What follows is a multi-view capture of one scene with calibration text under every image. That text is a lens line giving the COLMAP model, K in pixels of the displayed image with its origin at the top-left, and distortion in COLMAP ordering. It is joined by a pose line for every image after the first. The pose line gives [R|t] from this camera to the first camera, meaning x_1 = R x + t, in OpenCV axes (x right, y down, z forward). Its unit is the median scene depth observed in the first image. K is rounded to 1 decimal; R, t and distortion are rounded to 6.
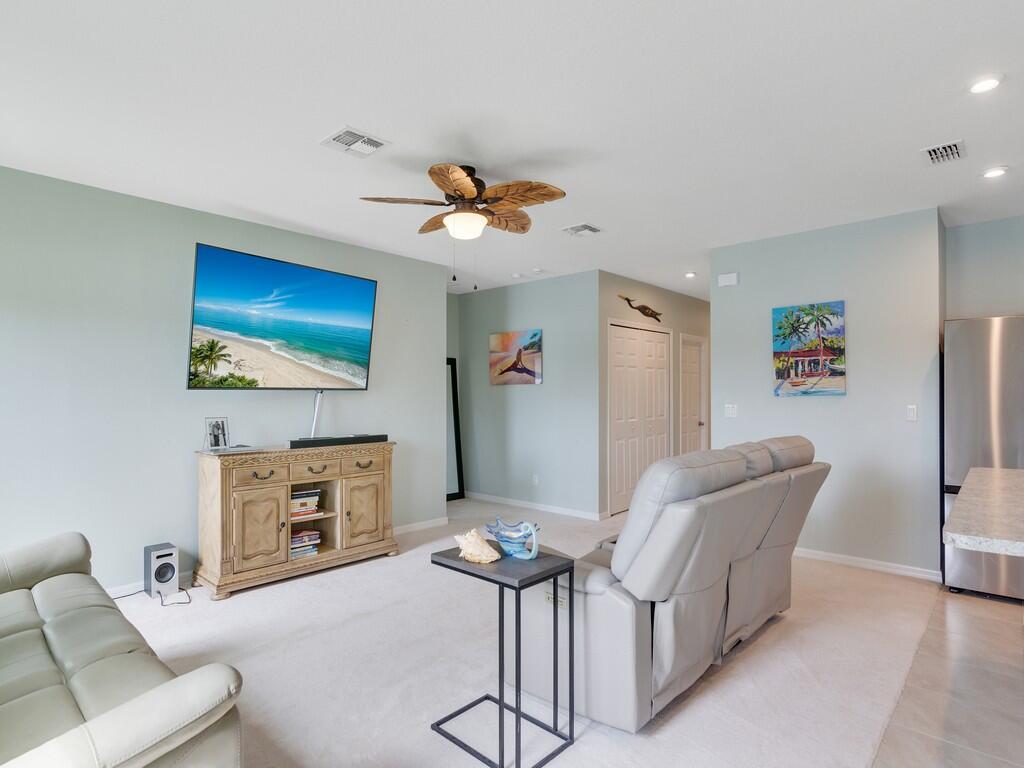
lens RADIAL K [[554.8, 0, 510.5], [0, 554.8, 394.6], [0, 0, 1]] dist [0.000285, 0.000082]
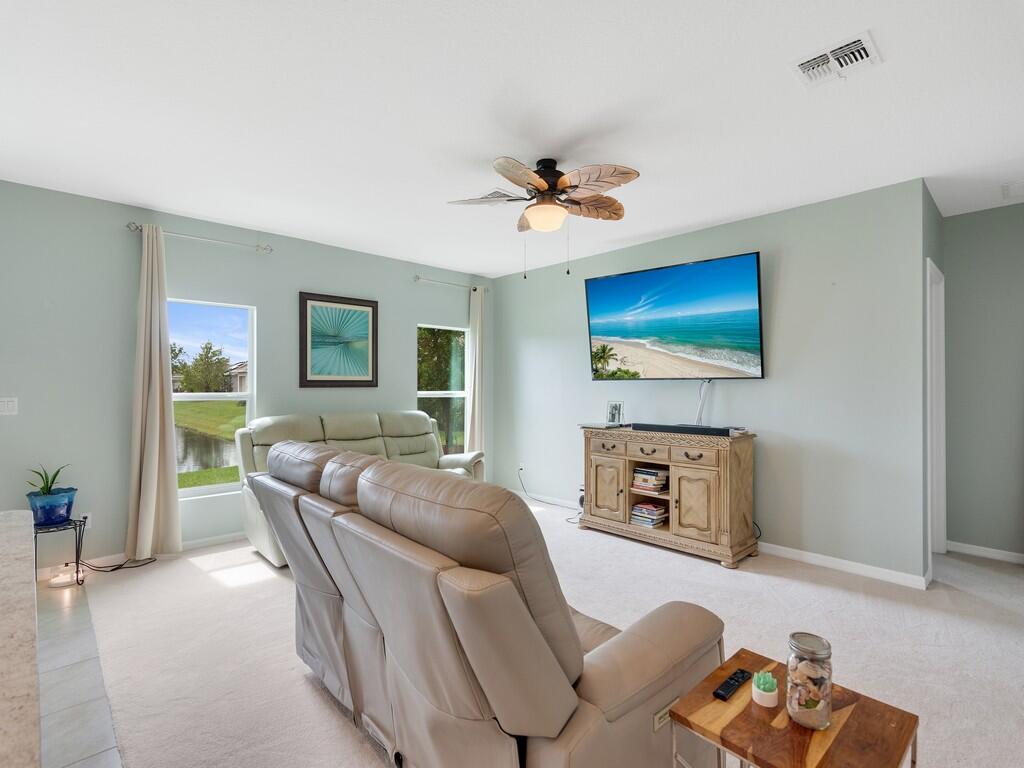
lens RADIAL K [[497.4, 0, 511.9], [0, 497.4, 384.9], [0, 0, 1]] dist [0.000099, 0.000334]
pose [[-0.066140, -0.000050, -0.997810, 0.672076], [0.001889, 0.999998, -0.000176, 0.001378], [0.997809, -0.001897, -0.066140, 0.803224]]
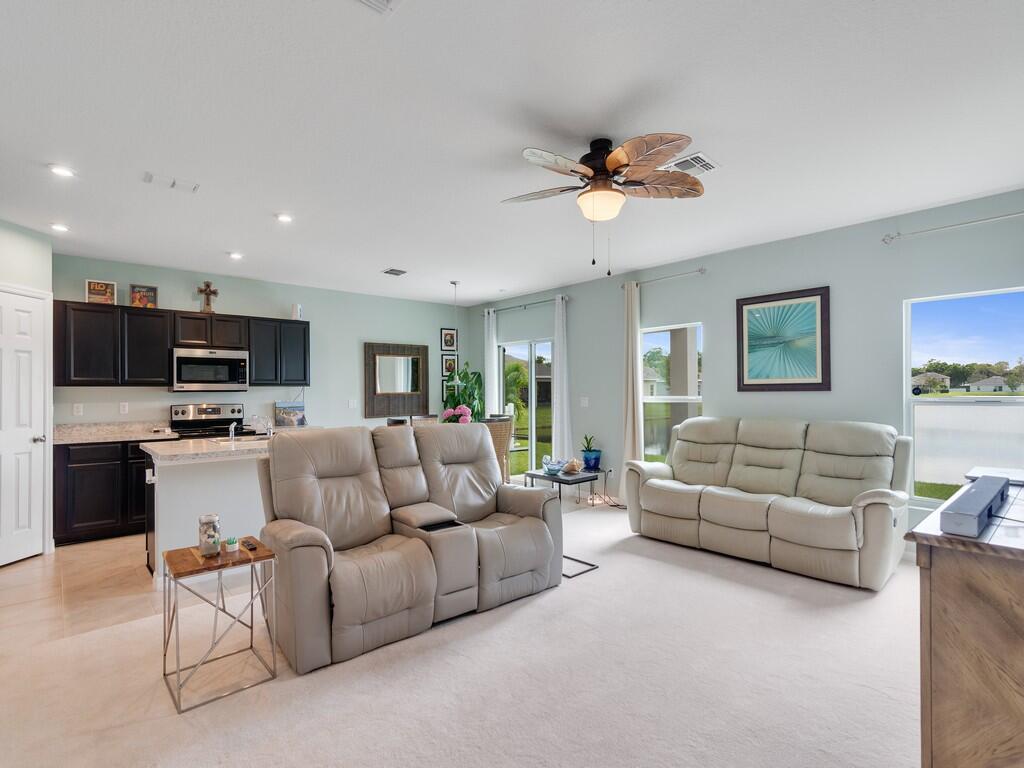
lens RADIAL K [[506.4, 0, 512.5], [0, 506.4, 390.6], [0, 0, 1]] dist [0.001099, -0.000006]
pose [[-0.995763, 0.009296, 0.091488, 0.163738], [0.009038, 0.999954, -0.003236, 0.002693], [-0.091514, -0.002396, -0.995801, 1.317170]]
